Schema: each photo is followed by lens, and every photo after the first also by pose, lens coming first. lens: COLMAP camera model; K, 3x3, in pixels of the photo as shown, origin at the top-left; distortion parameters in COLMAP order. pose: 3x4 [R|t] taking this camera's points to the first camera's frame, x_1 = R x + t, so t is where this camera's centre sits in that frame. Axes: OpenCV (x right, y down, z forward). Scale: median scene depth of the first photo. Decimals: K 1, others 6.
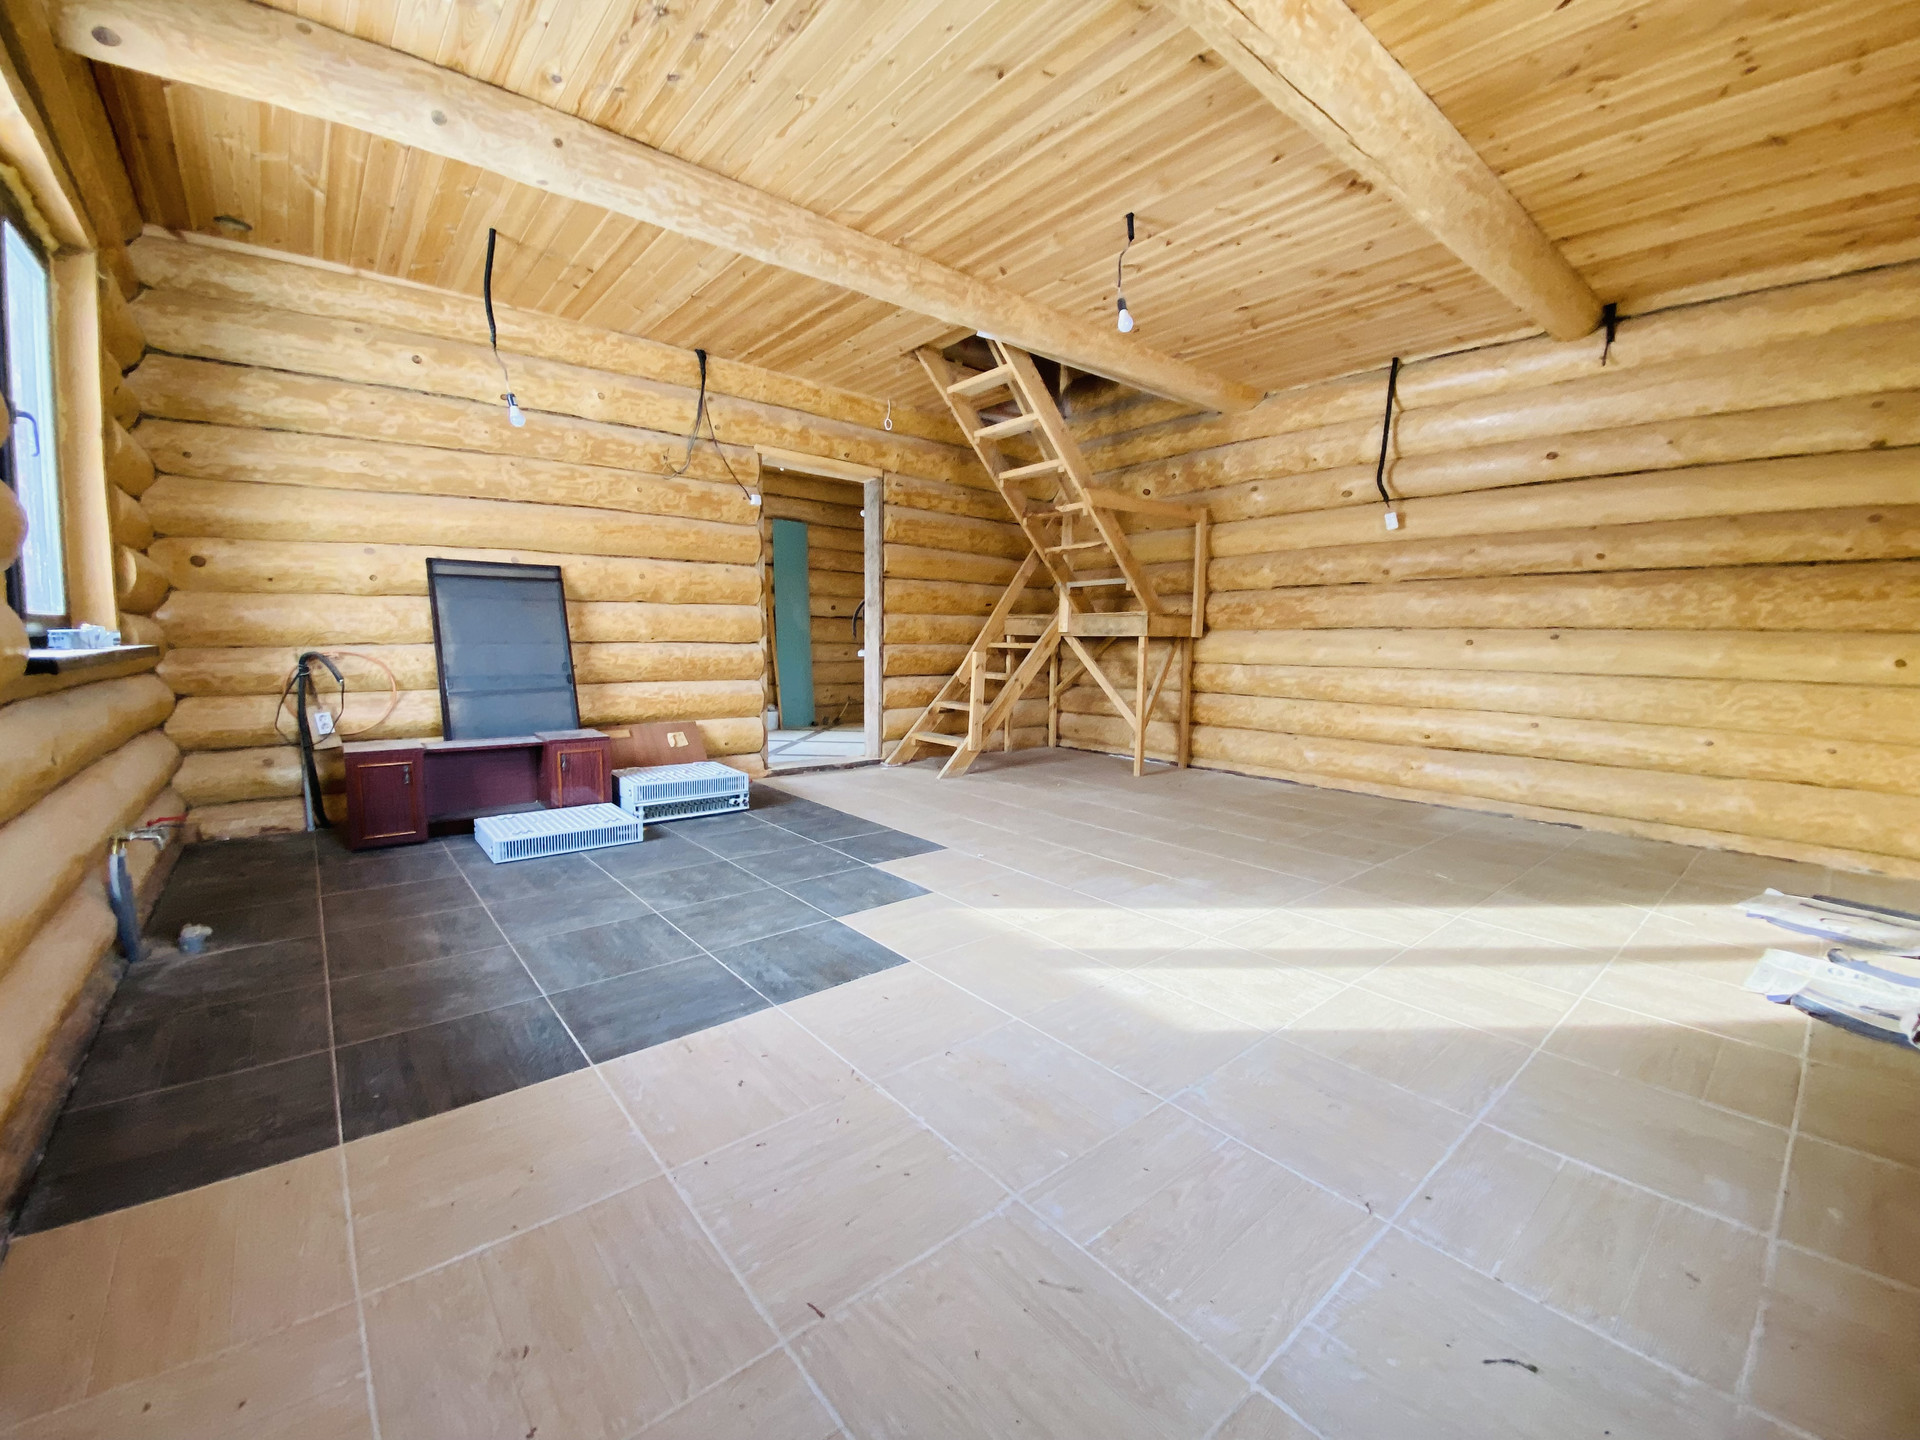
lens RADIAL K [[771.9, 0, 959.0], [0, 771.9, 716.4], [0, 0, 1]] dist [0.046984, -0.042542]
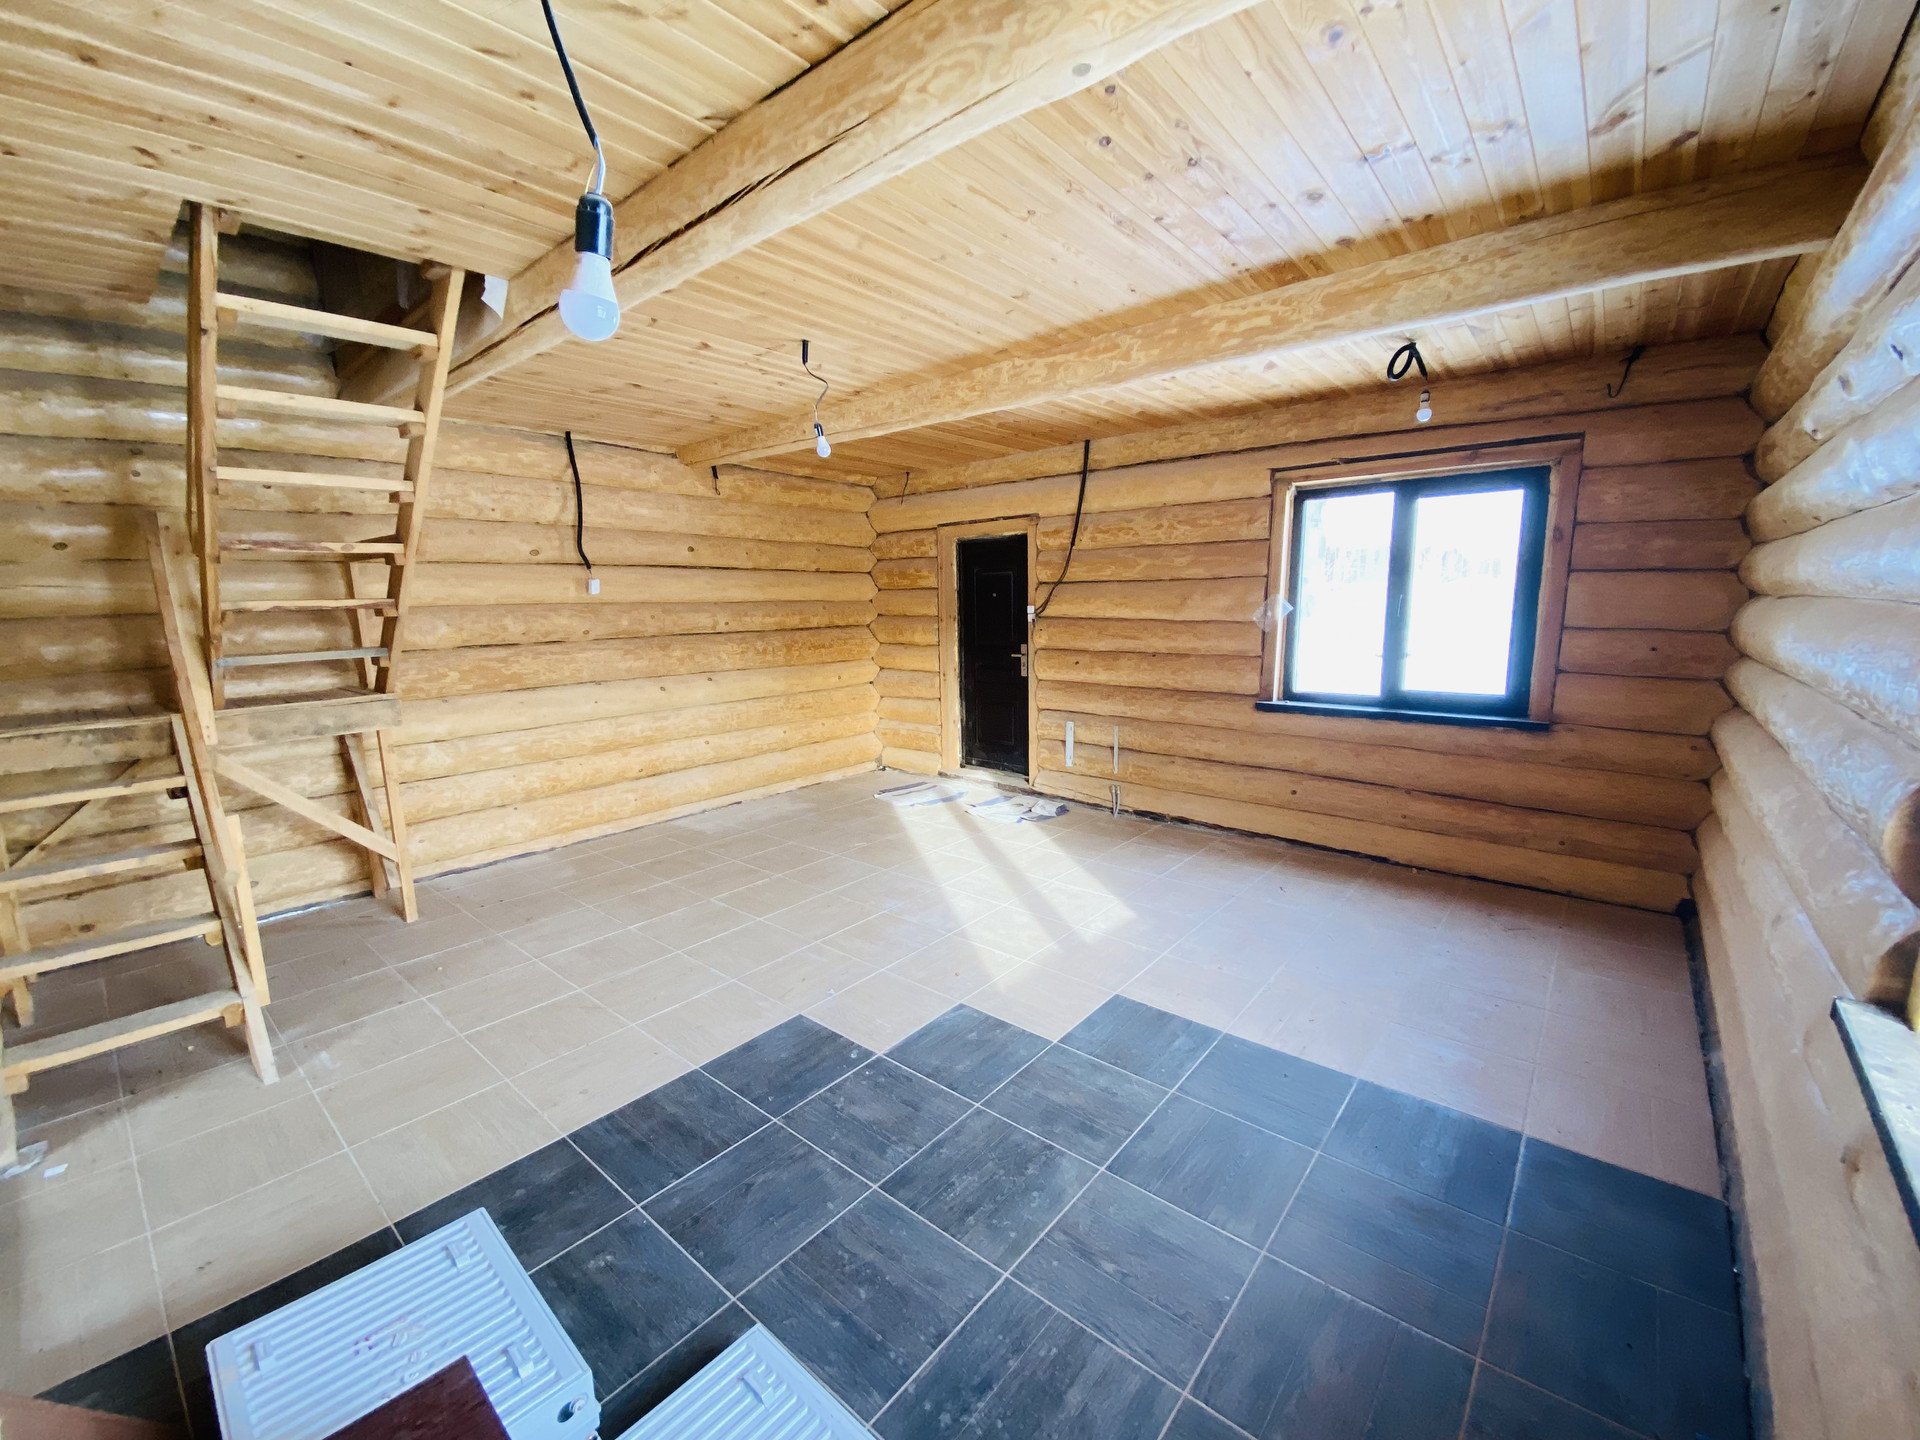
lens RADIAL K [[771.9, 0, 959.0], [0, 771.9, 716.4], [0, 0, 1]] dist [0.046984, -0.042542]
pose [[-0.160910, -0.158423, 0.974172, -1.036633], [0.114356, 0.977393, 0.177836, -0.353030], [-0.980322, 0.140018, -0.139155, 1.149379]]
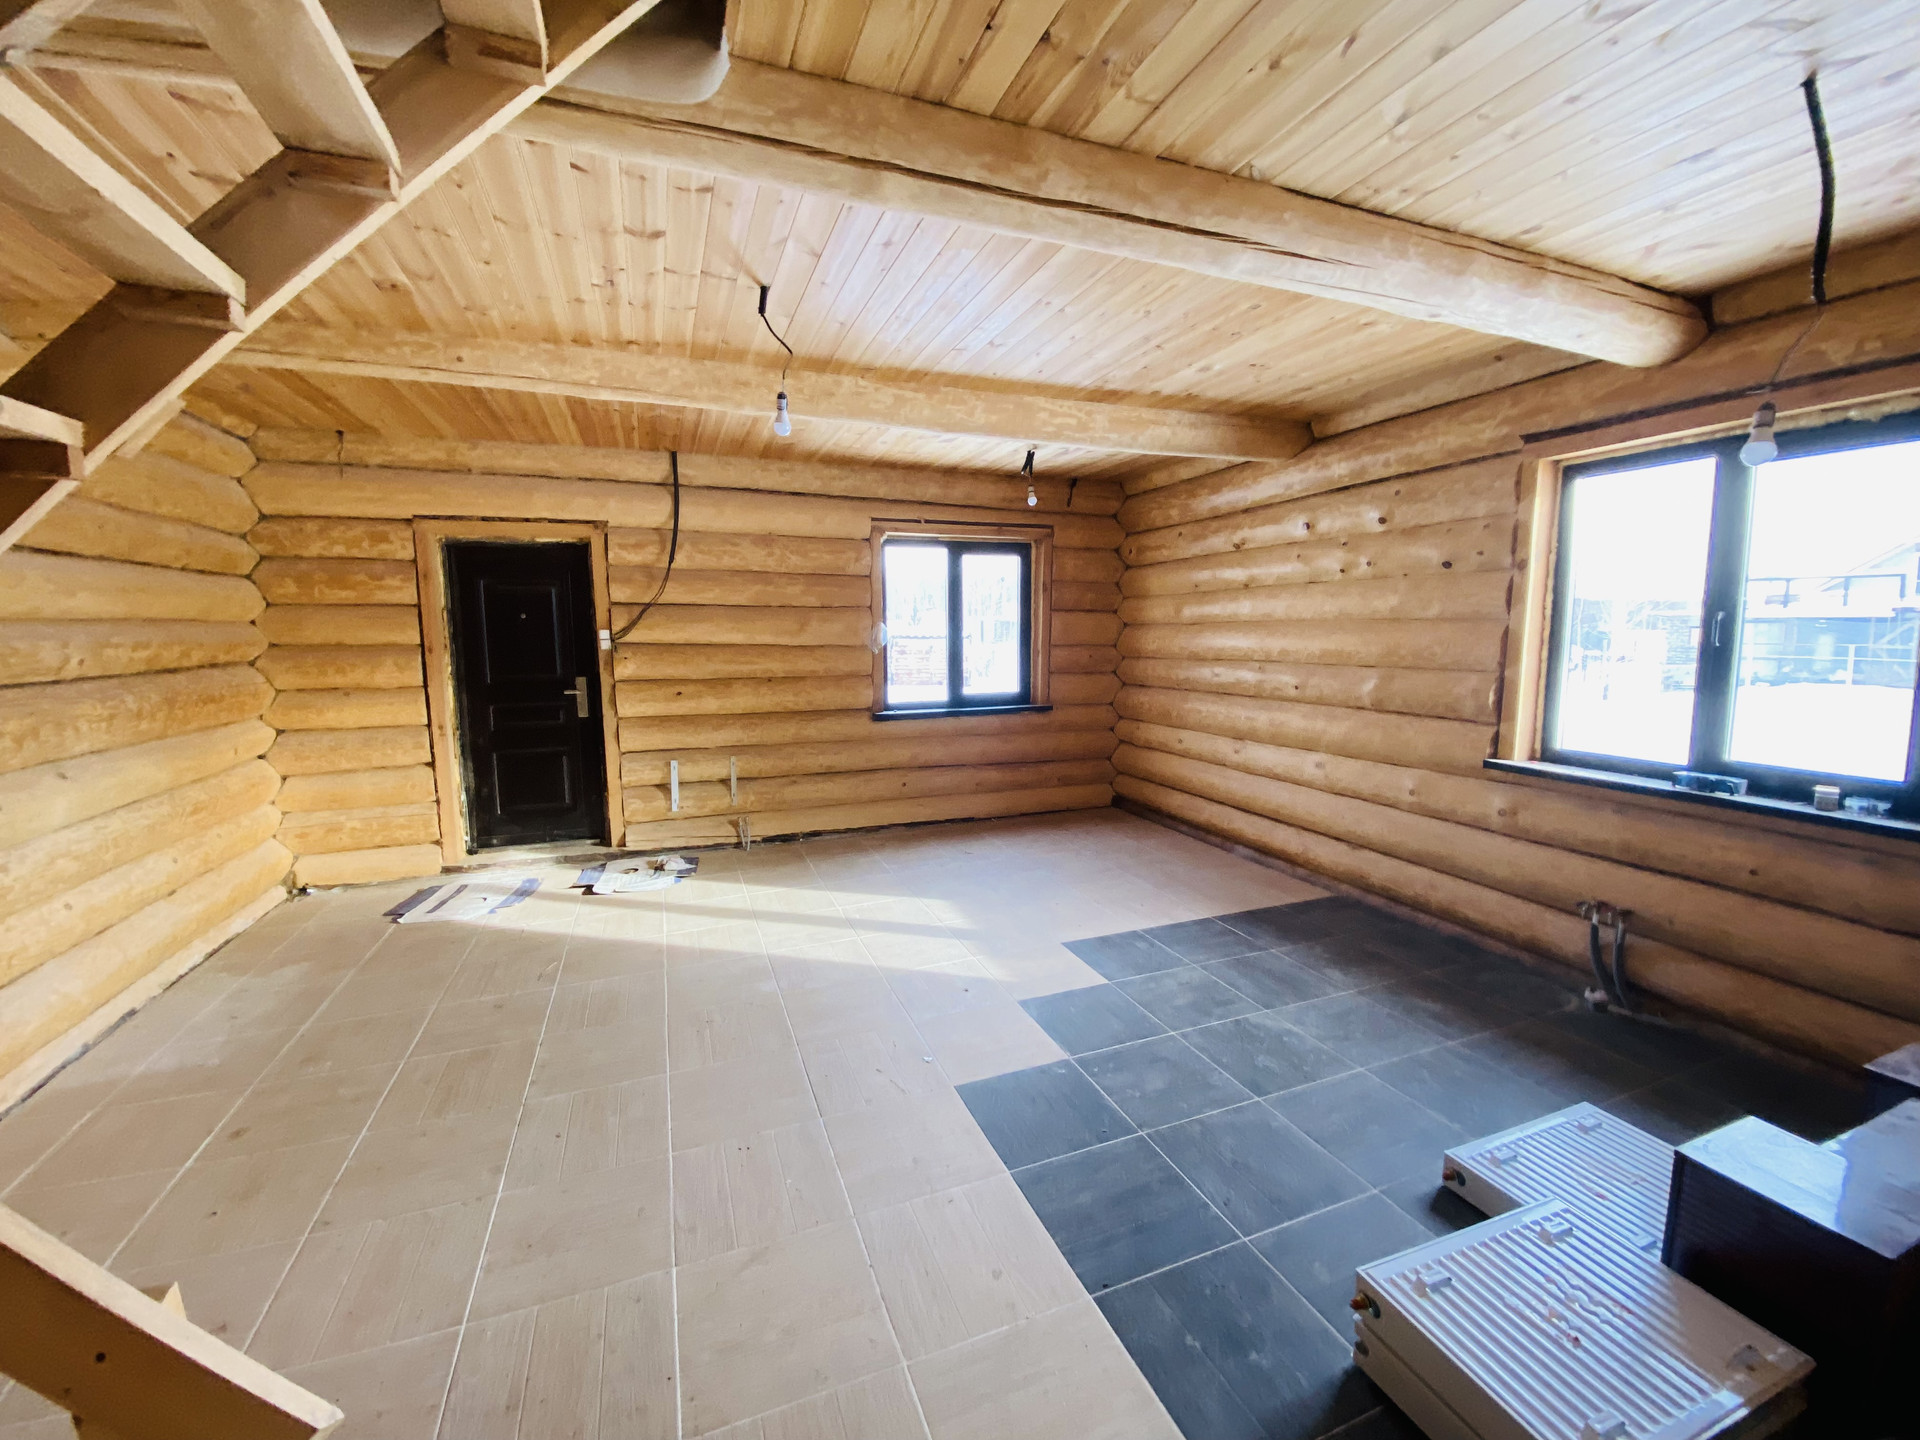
lens RADIAL K [[771.9, 0, 959.0], [0, 771.9, 716.4], [0, 0, 1]] dist [0.046984, -0.042542]
pose [[-0.944835, -0.042700, 0.324753, -0.303766], [0.028326, 0.977100, 0.210886, -0.410958], [-0.326321, 0.208452, -0.921988, 2.038119]]
